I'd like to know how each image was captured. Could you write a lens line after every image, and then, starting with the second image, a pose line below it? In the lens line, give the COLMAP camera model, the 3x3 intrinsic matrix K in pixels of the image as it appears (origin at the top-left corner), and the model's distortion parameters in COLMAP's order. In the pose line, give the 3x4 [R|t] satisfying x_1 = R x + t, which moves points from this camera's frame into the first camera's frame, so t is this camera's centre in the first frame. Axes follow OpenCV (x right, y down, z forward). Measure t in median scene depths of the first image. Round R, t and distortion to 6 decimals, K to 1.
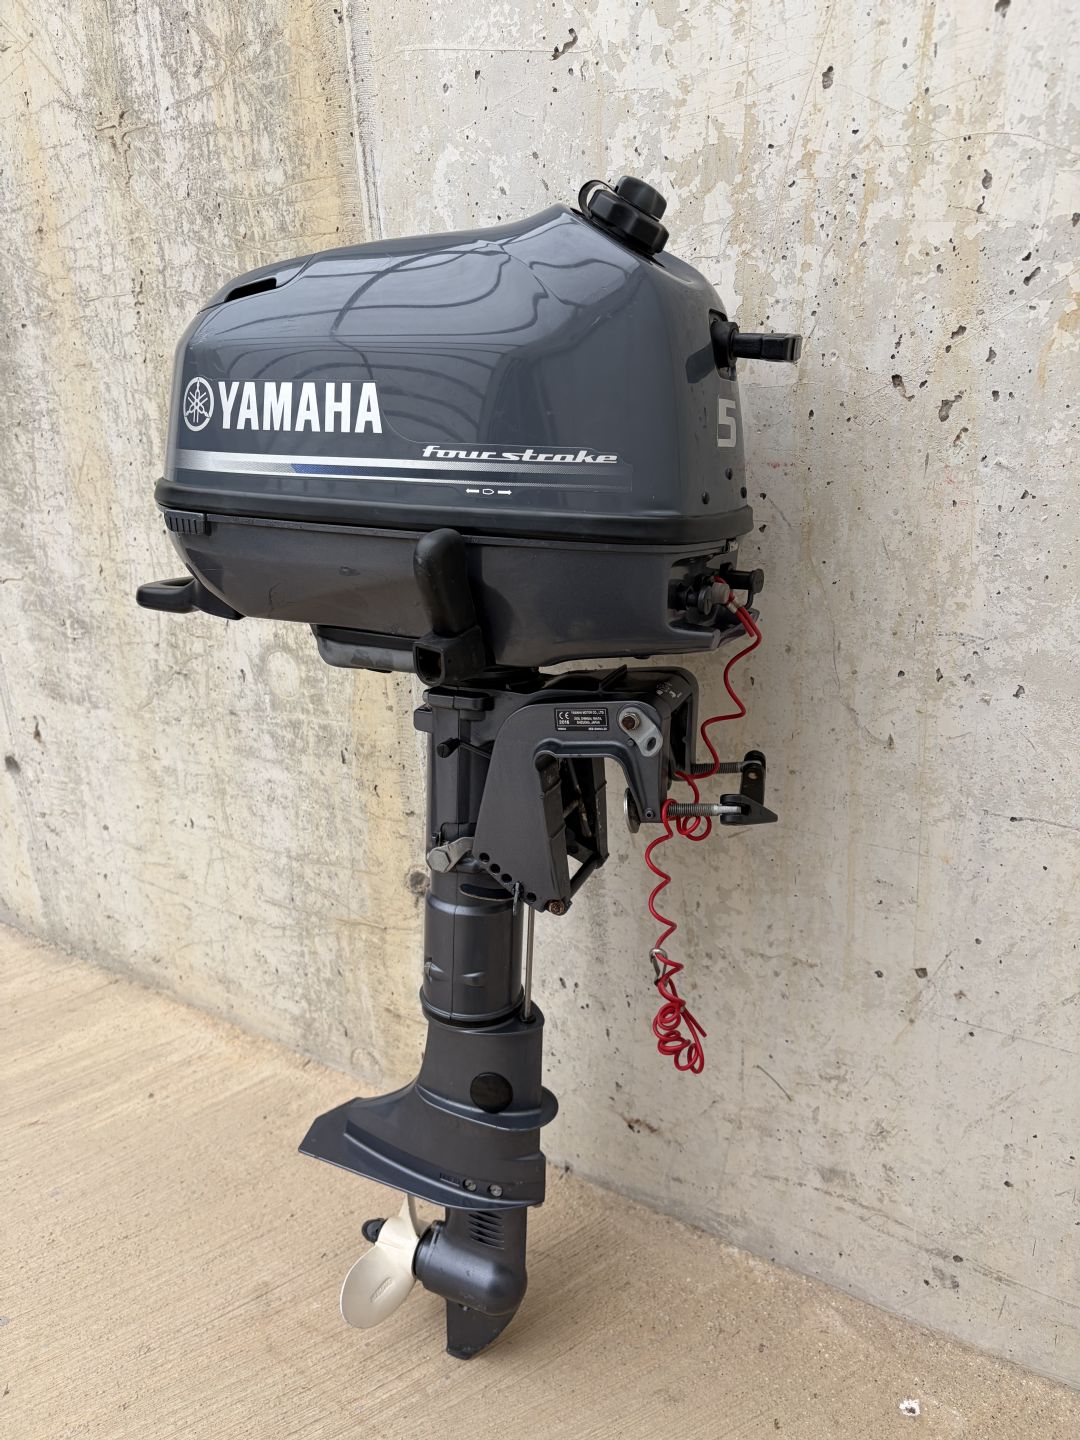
lens RADIAL K [[1096.5, 0, 541.8], [0, 1096.5, 730.3], [0, 0, 1]] dist [0.047219, -0.059936]
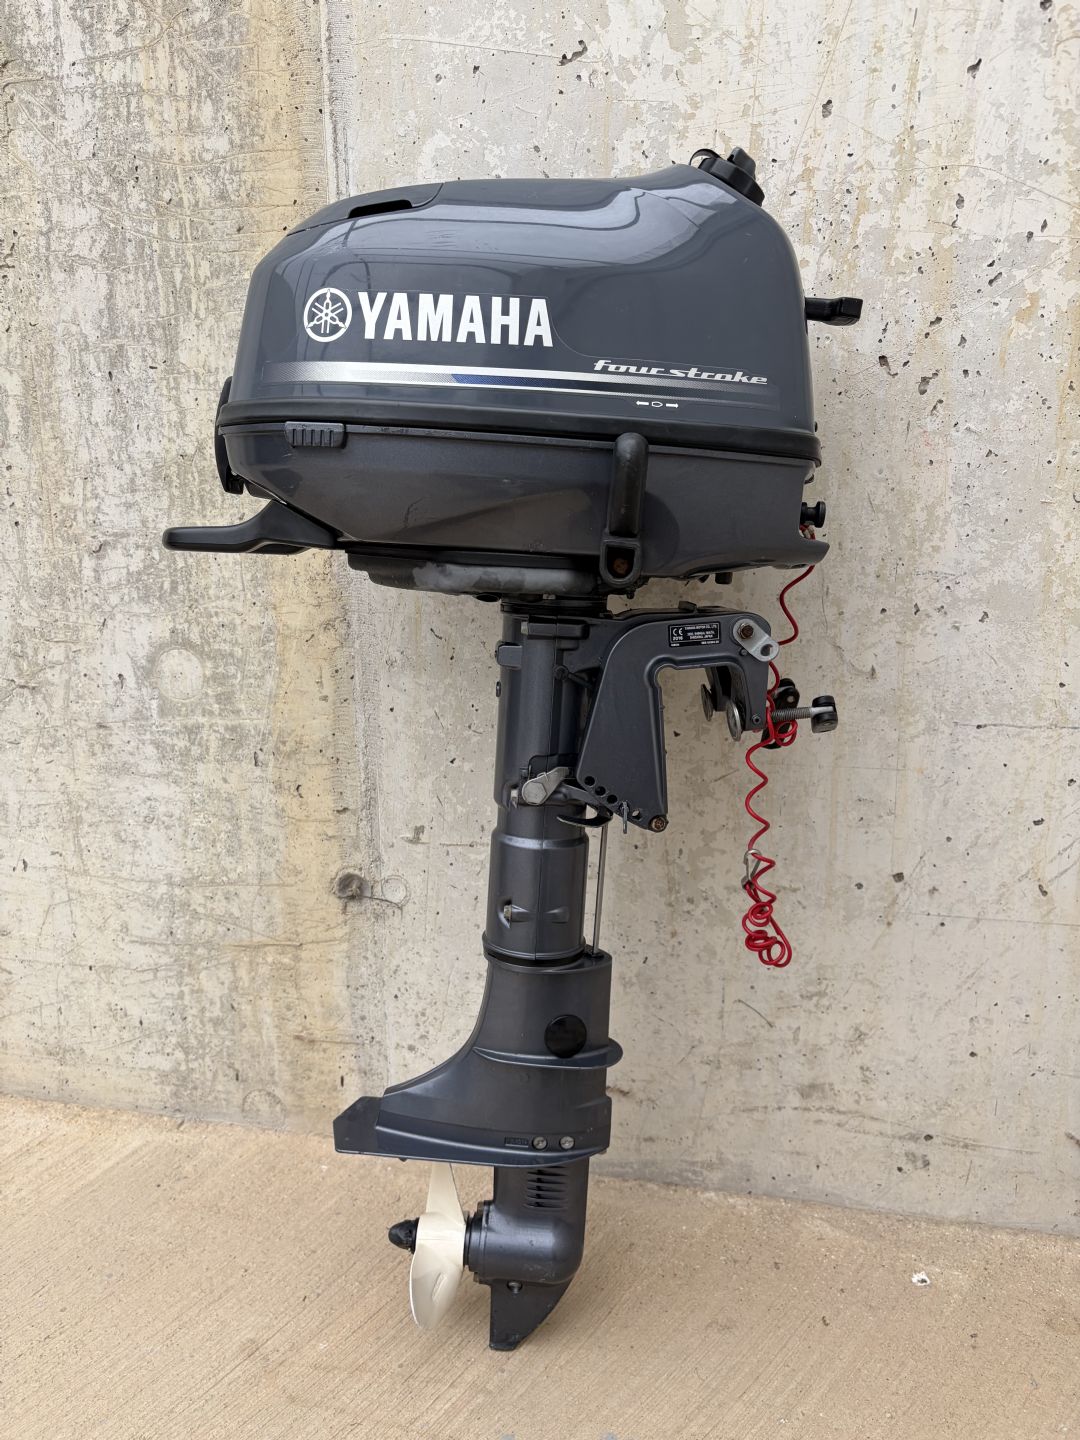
lens RADIAL K [[1096.5, 0, 546.3], [0, 1096.5, 727.1], [0, 0, 1]] dist [0.047219, -0.059936]
pose [[0.925108, -0.039968, 0.377595, -0.445031], [0.078040, 0.993228, -0.086067, 0.141583], [-0.371598, 0.109088, 0.921962, 0.062560]]
